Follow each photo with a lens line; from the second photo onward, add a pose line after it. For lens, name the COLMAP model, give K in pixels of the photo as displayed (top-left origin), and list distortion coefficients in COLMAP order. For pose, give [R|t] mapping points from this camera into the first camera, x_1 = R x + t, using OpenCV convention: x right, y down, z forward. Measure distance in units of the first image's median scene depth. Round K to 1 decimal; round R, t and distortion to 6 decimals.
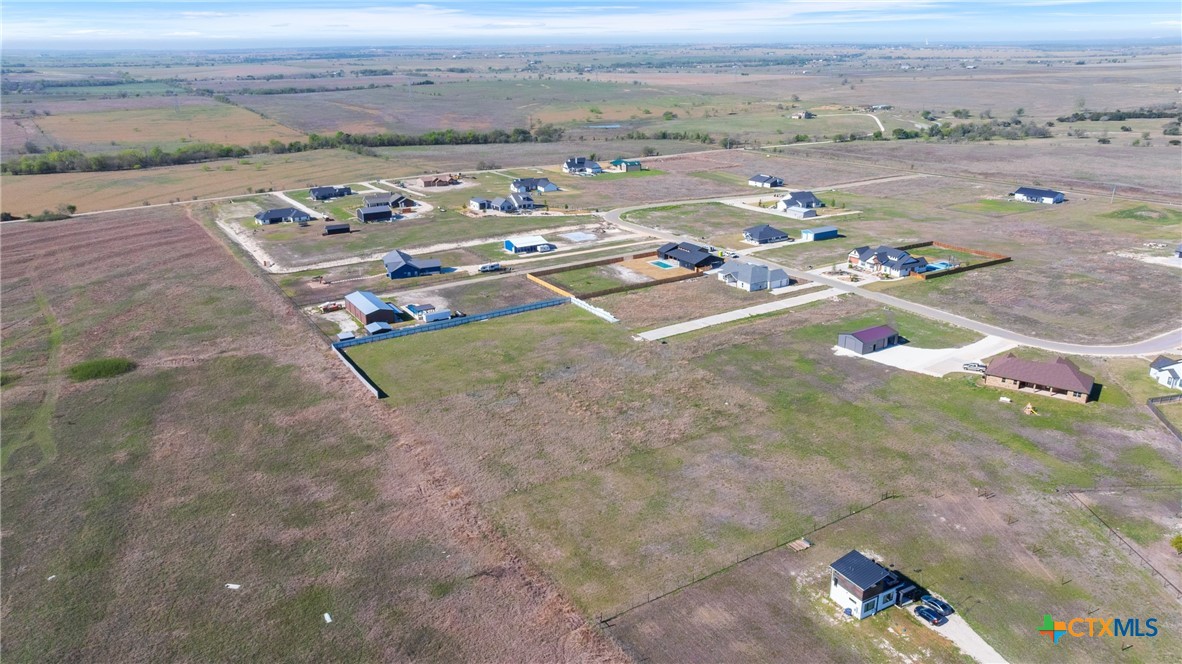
lens RADIAL K [[841.9, 0, 595.7], [0, 841.9, 288.7], [0, 0, 1]] dist [-0.019731, 0.010388]
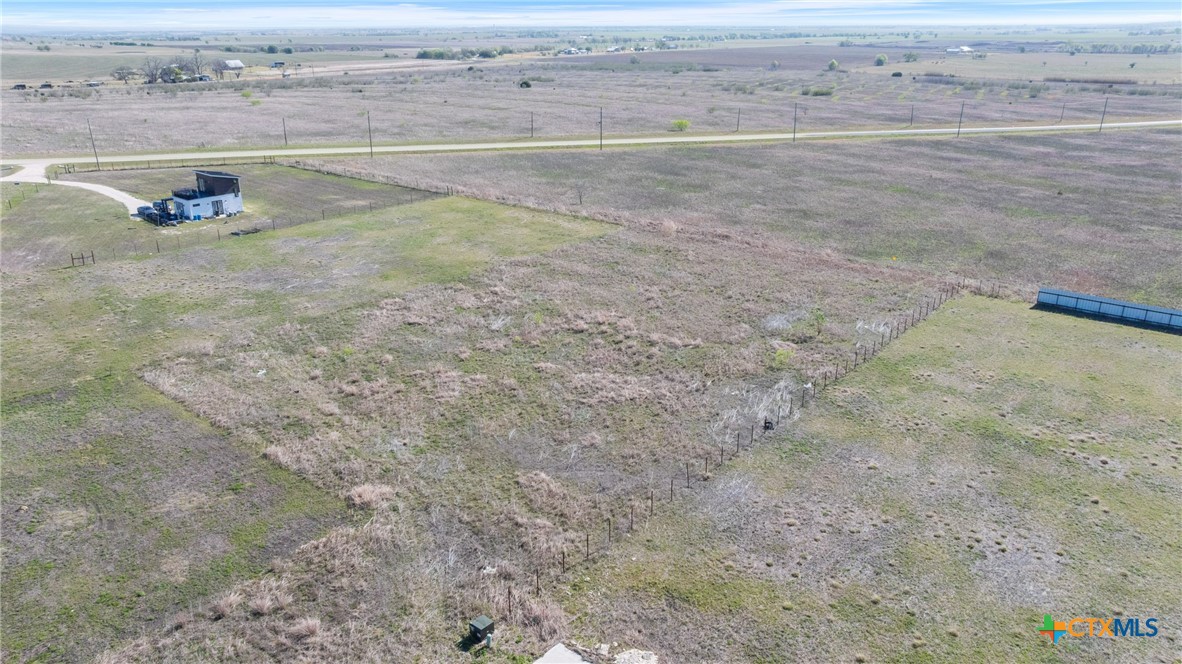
lens RADIAL K [[841.9, 0, 595.7], [0, 841.9, 288.7], [0, 0, 1]] dist [-0.019731, 0.010388]
pose [[-0.944882, 0.112610, -0.307436, 0.086912], [-0.078742, 0.833274, 0.547224, -0.082760], [0.317801, 0.541271, -0.778478, 0.928118]]
